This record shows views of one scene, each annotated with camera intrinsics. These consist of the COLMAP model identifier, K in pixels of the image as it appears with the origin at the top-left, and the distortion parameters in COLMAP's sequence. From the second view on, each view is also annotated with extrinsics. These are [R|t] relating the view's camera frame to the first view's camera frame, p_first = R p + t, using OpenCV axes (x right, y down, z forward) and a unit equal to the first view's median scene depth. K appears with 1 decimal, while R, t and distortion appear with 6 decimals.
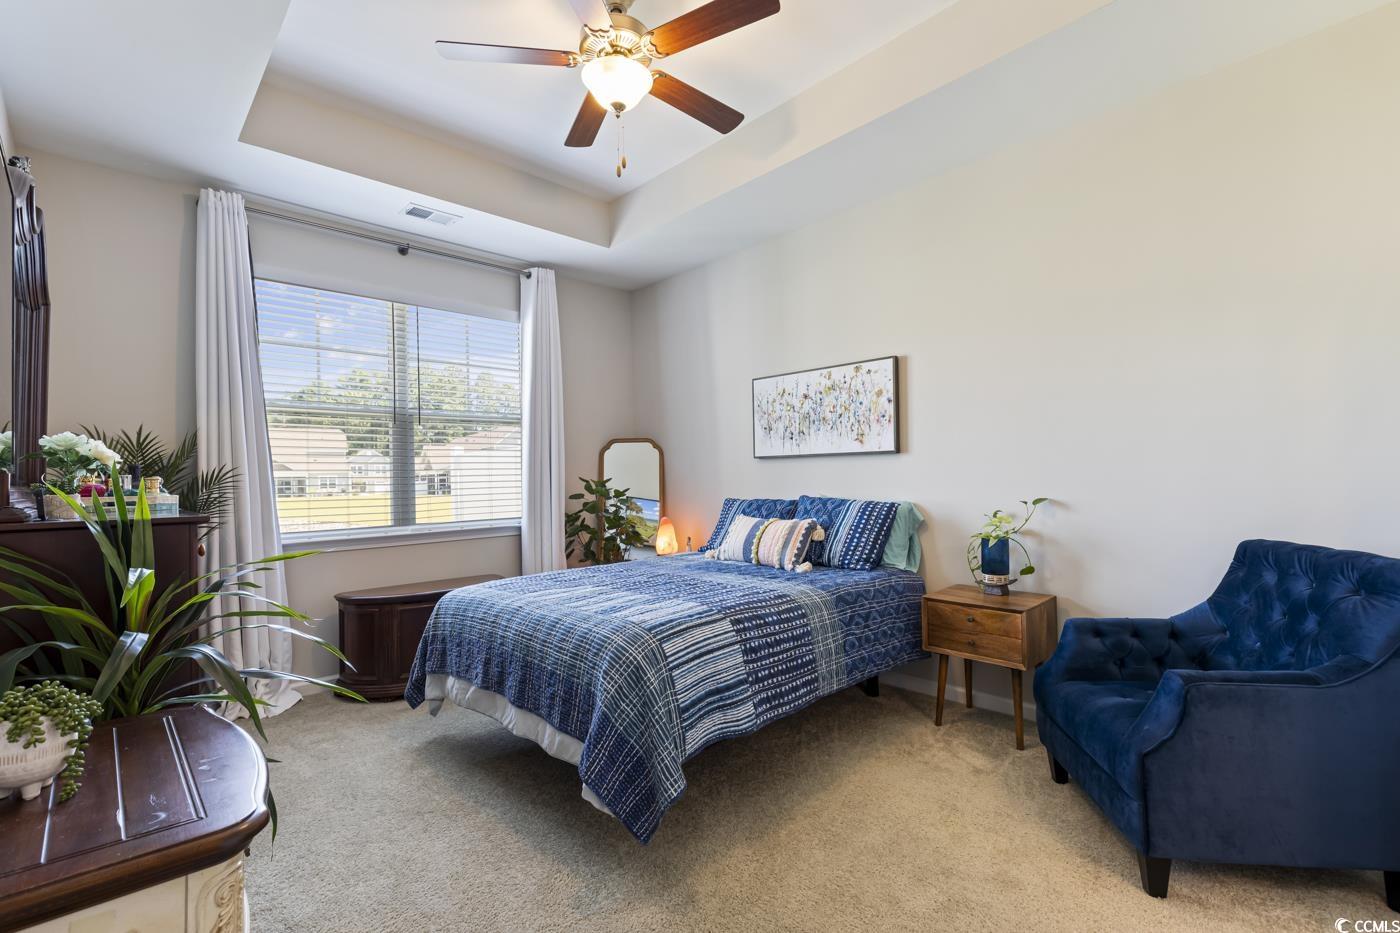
lens RADIAL K [[638.3, 0, 695.3], [0, 638.3, 471.4], [0, 0, 1]] dist [-0.001849, 0.000430]
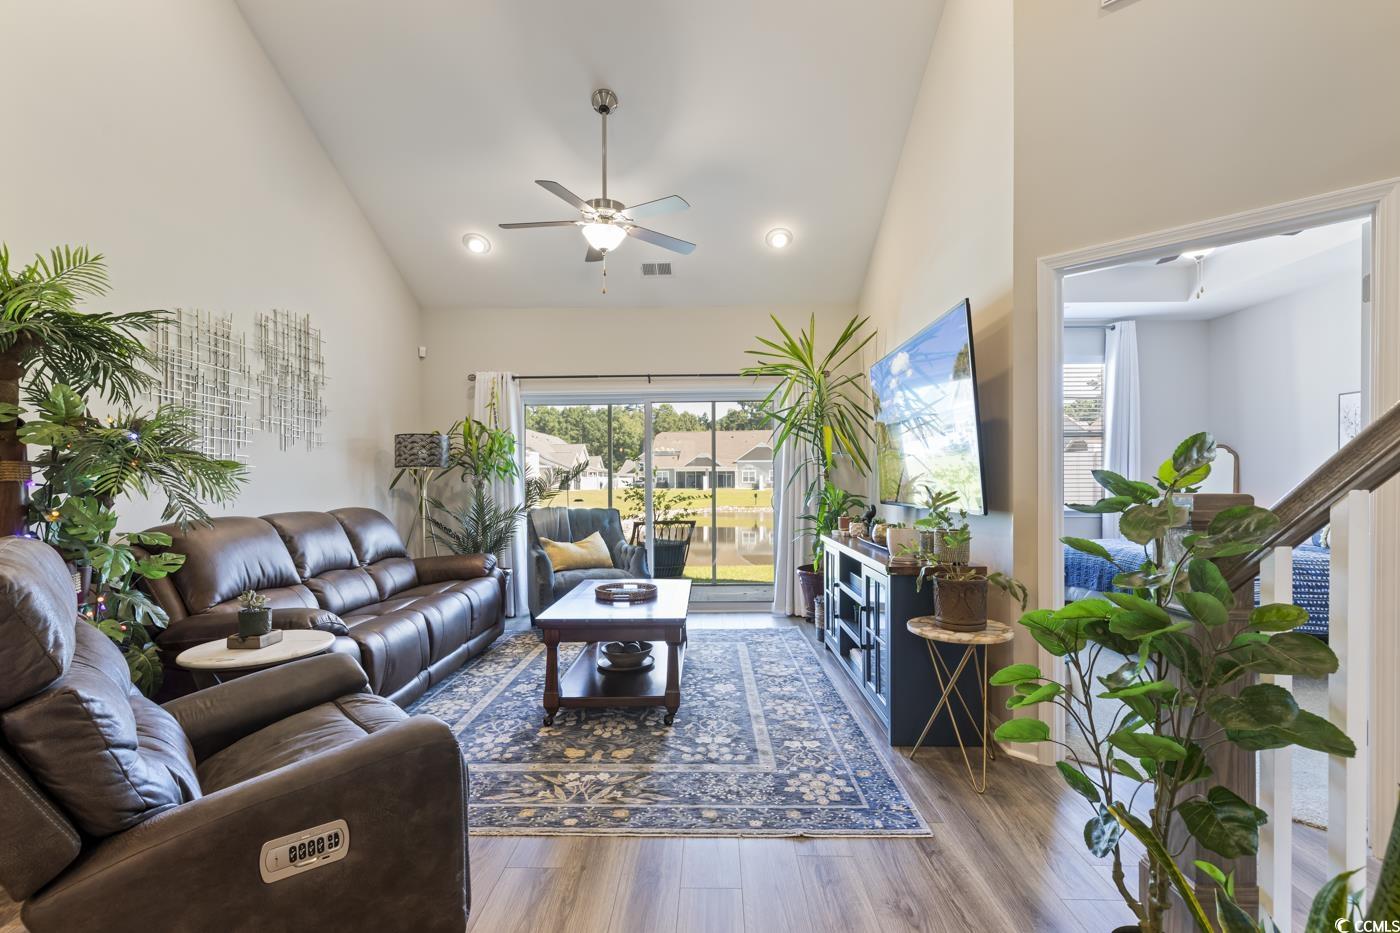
lens RADIAL K [[638.3, 0, 694.0], [0, 638.3, 486.0], [0, 0, 1]] dist [-0.001849, 0.000430]
pose [[0.711905, 0.025967, -0.701795, 0.102396], [-0.003078, 0.999422, 0.033857, -0.019824], [0.702269, -0.021943, 0.711574, -0.922412]]
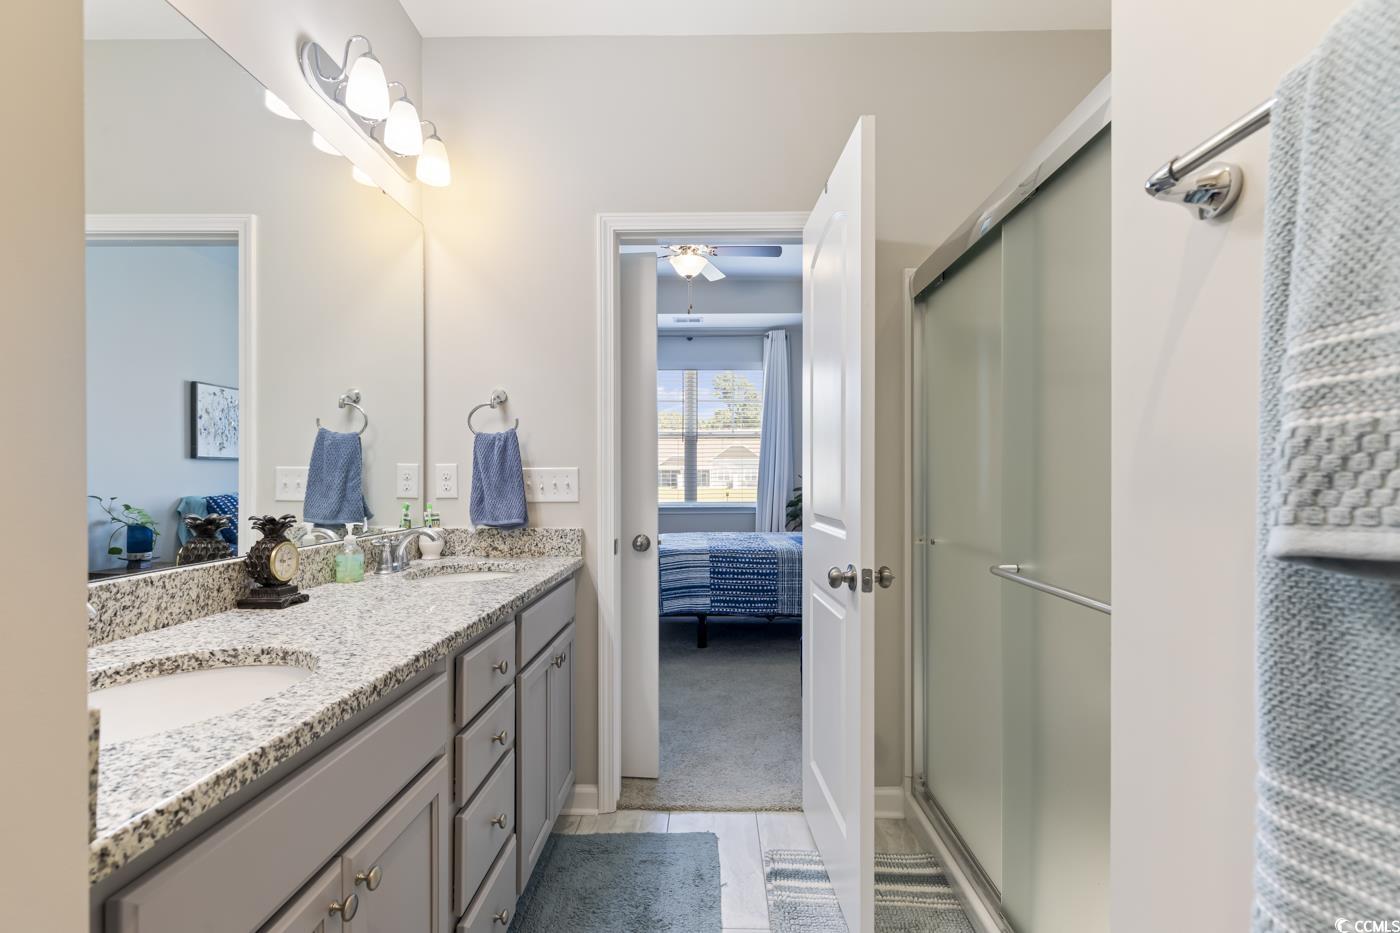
lens RADIAL K [[638.3, 0, 691.4], [0, 638.3, 478.7], [0, 0, 1]] dist [-0.001849, 0.000430]
pose [[0.718006, 0.024862, -0.695593, 0.970688], [-0.011121, 0.999644, 0.024250, -0.022362], [0.695948, -0.009676, 0.718027, -0.266446]]
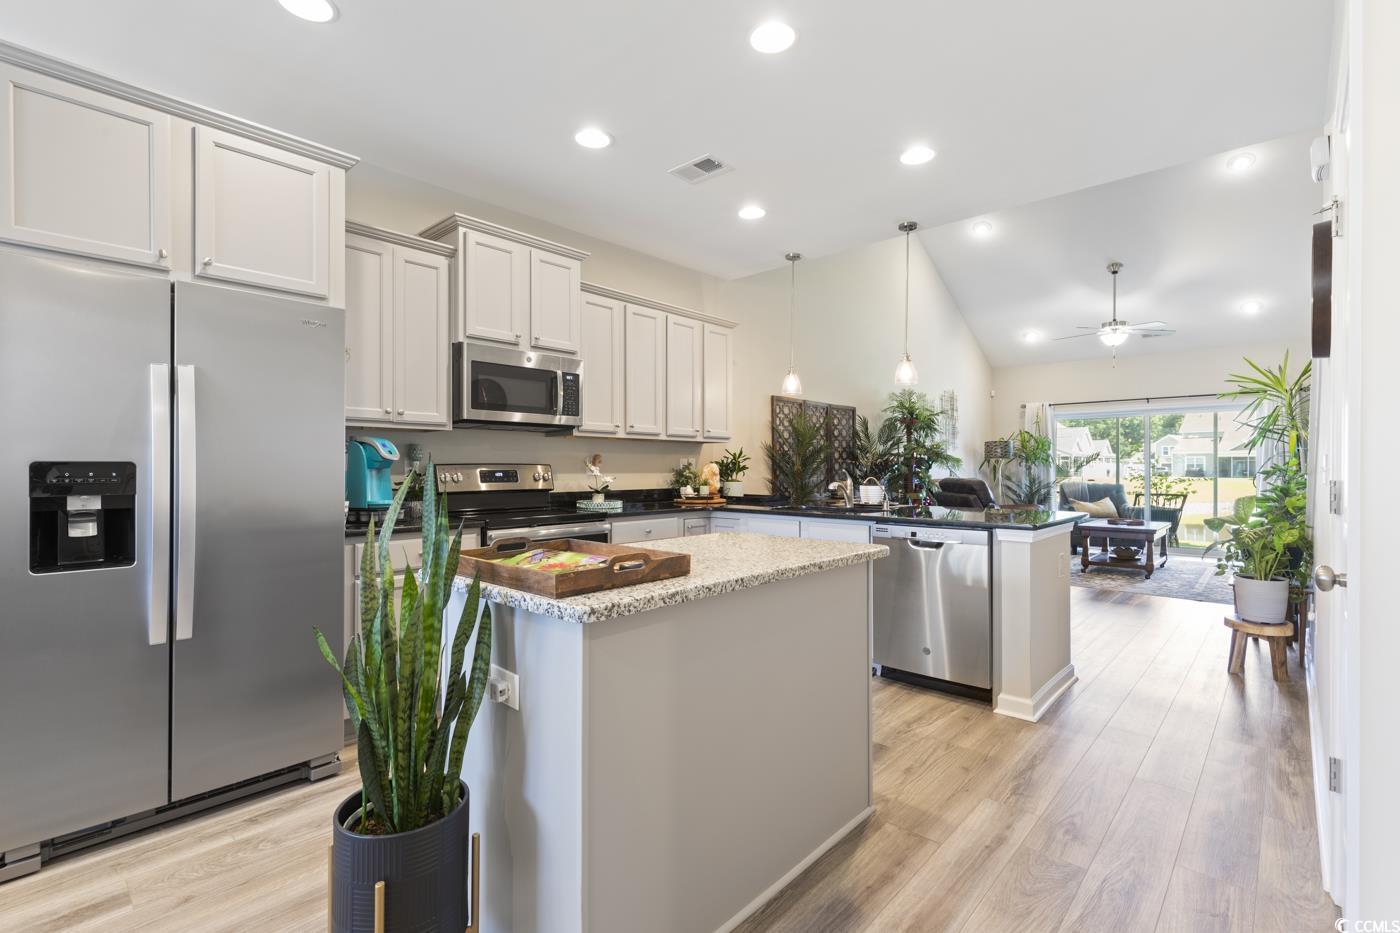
lens RADIAL K [[638.3, 0, 693.4], [0, 638.3, 464.7], [0, 0, 1]] dist [-0.001849, 0.000430]
pose [[0.071841, 0.021327, -0.997188, 1.447649], [0.006837, 0.999737, 0.021874, -0.058243], [0.997393, -0.008389, 0.071676, -1.955692]]
